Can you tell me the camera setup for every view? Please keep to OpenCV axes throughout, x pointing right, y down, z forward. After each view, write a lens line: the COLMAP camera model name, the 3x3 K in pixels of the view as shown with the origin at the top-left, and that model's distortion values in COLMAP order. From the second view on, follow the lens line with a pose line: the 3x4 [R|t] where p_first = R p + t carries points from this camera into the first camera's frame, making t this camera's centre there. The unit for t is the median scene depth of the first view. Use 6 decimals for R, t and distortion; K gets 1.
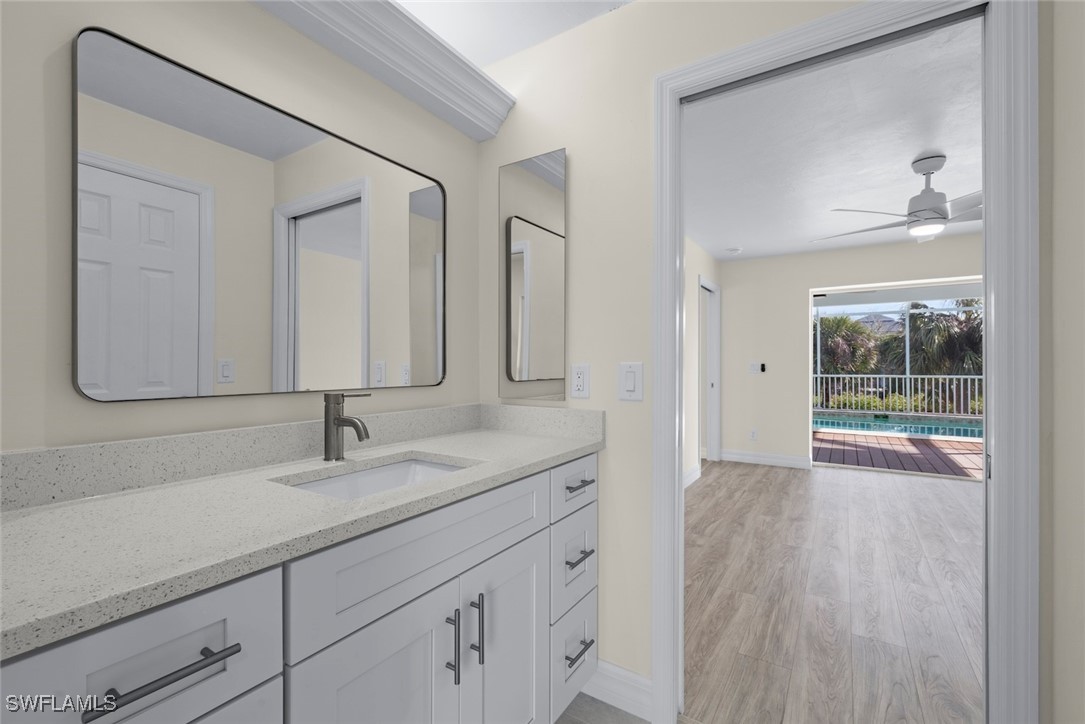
lens RADIAL K [[460.9, 0, 542.6], [0, 460.9, 367.3], [0, 0, 1]] dist [0.002309, -0.001022]
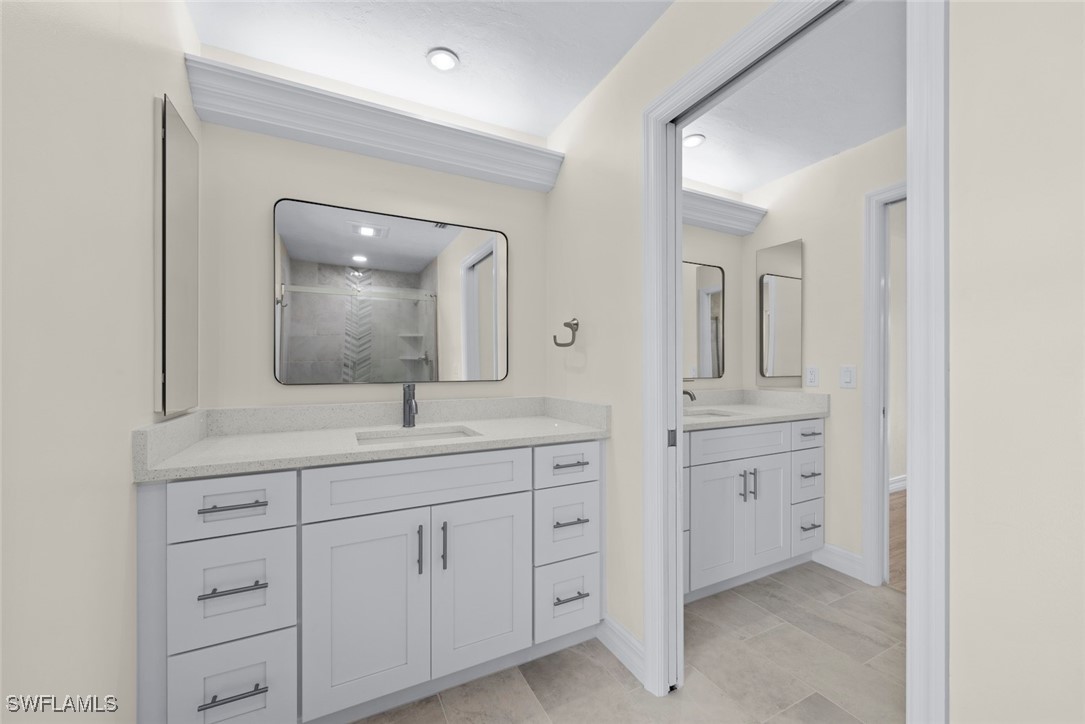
lens RADIAL K [[413.5, 0, 539.0], [0, 413.5, 367.7], [0, 0, 1]] dist [-0.001931, -0.000161]
pose [[0.862048, -0.000527, -0.506826, -0.014380], [-0.001909, 0.999989, -0.004287, 0.007074], [0.506823, 0.004663, 0.862038, -0.832469]]
